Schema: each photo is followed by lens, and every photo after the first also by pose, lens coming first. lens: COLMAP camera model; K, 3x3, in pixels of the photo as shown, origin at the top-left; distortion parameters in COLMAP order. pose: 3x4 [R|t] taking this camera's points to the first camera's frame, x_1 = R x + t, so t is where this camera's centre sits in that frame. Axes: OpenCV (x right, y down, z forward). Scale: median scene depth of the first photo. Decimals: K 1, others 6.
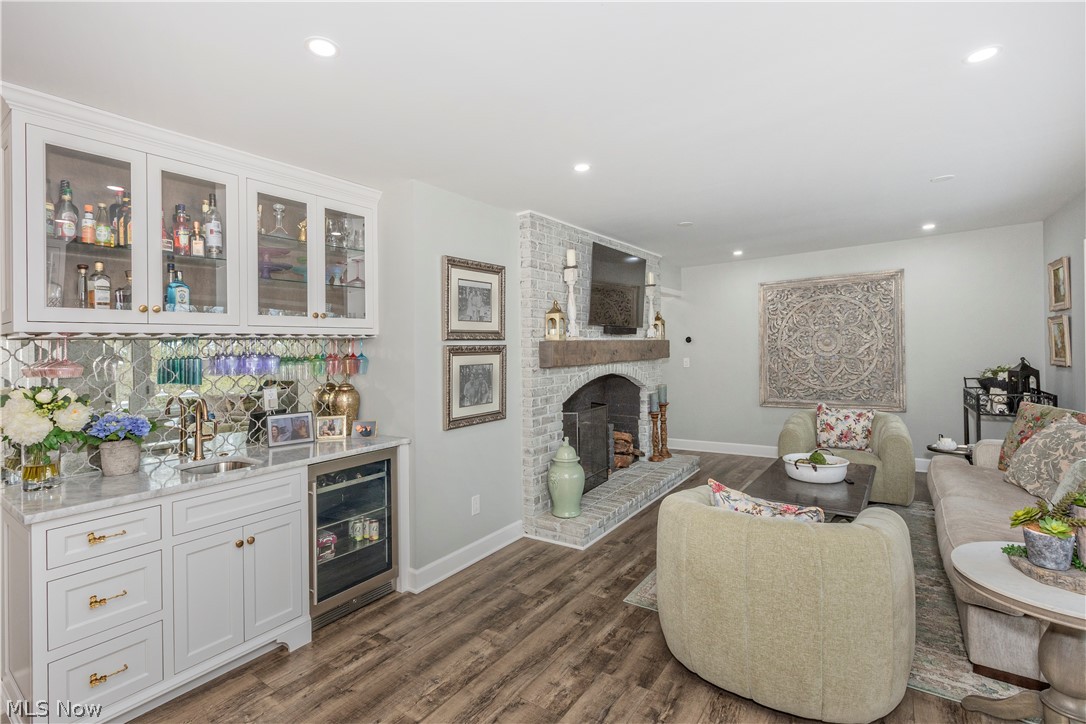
lens RADIAL K [[502.6, 0, 548.5], [0, 502.6, 353.2], [0, 0, 1]] dist [0.001765, -0.000456]
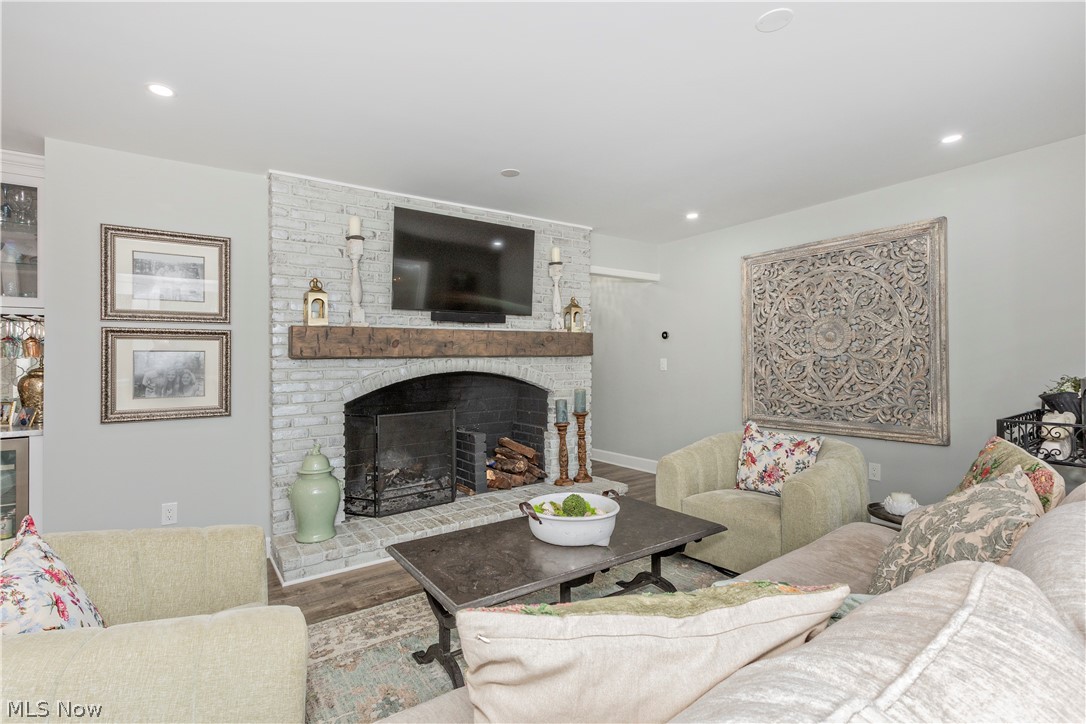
lens RADIAL K [[499.7, 0, 538.1], [0, 499.7, 358.2], [0, 0, 1]] dist [0.000013, -0.000060]
pose [[0.940679, 0.011770, -0.339095, 0.557968], [-0.013894, 0.999896, -0.003836, 0.022364], [0.339014, 0.008320, 0.940744, 0.307729]]
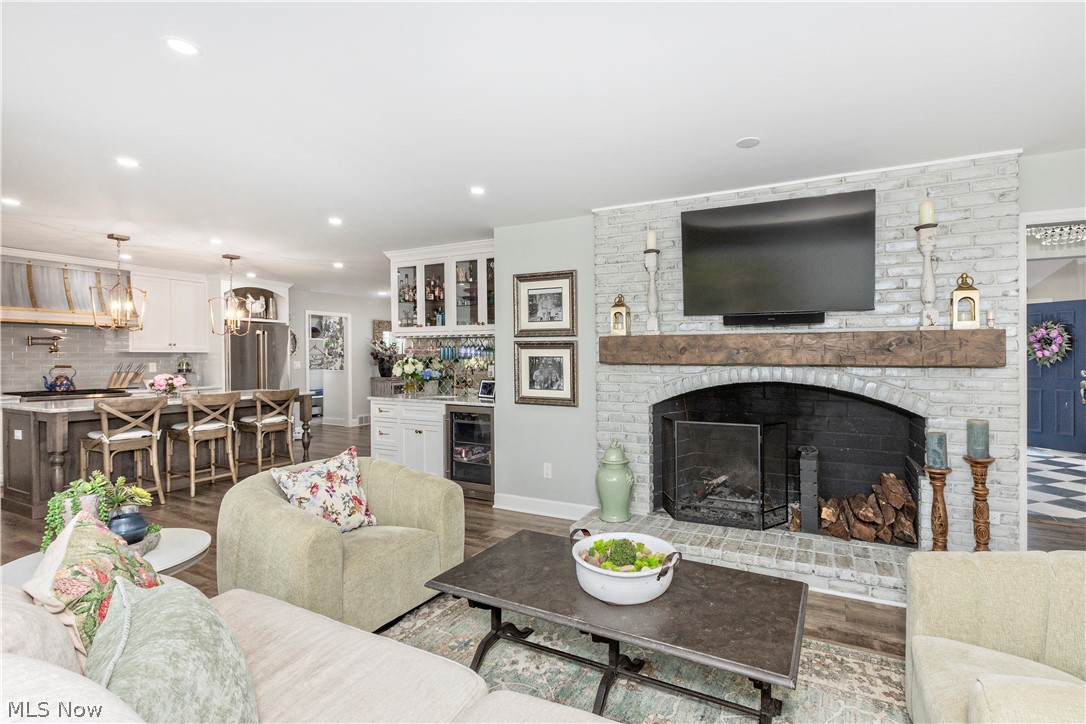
lens RADIAL K [[520.7, 0, 605.1], [0, 520.7, 363.7], [0, 0, 1]] dist [-0.031520, 0.000877]
pose [[0.151810, 0.043392, -0.987457, 0.854073], [-0.013828, 0.999031, 0.041775, -0.011645], [0.988313, 0.007313, 0.152263, 0.717155]]
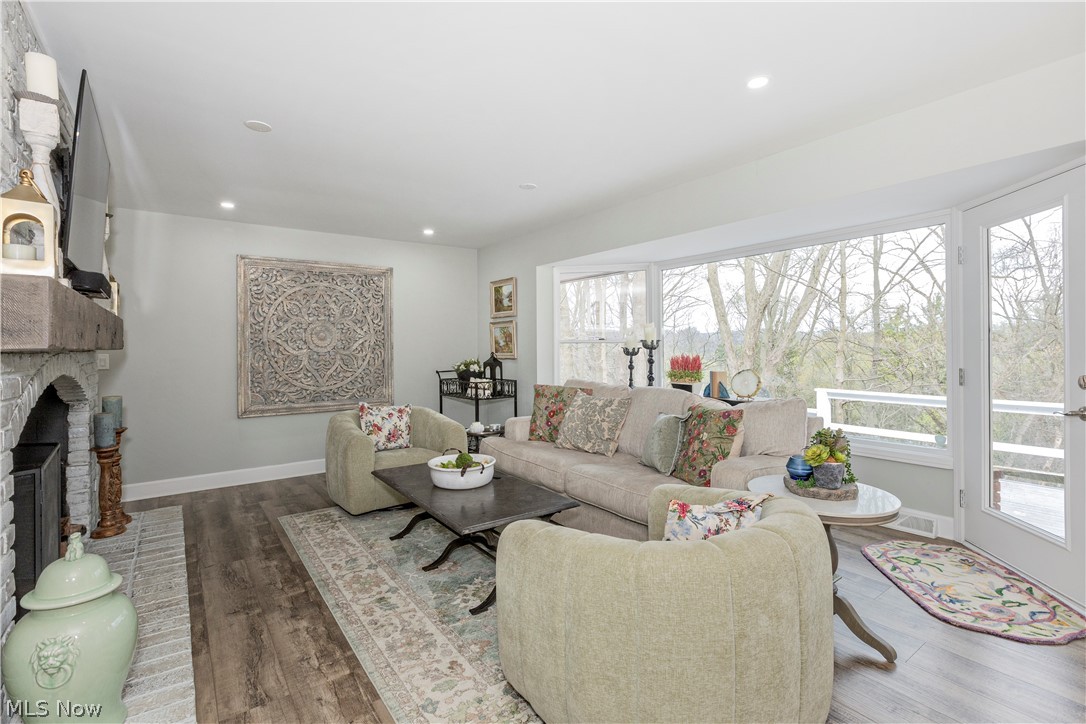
lens RADIAL K [[489.1, 0, 545.0], [0, 489.1, 357.4], [0, 0, 1]] dist [-0.000080, 0.000046]
pose [[0.333728, 0.005921, 0.942651, -0.171558], [0.003219, 0.999967, -0.007421, 0.031010], [-0.942664, 0.005511, 0.333698, 0.464383]]
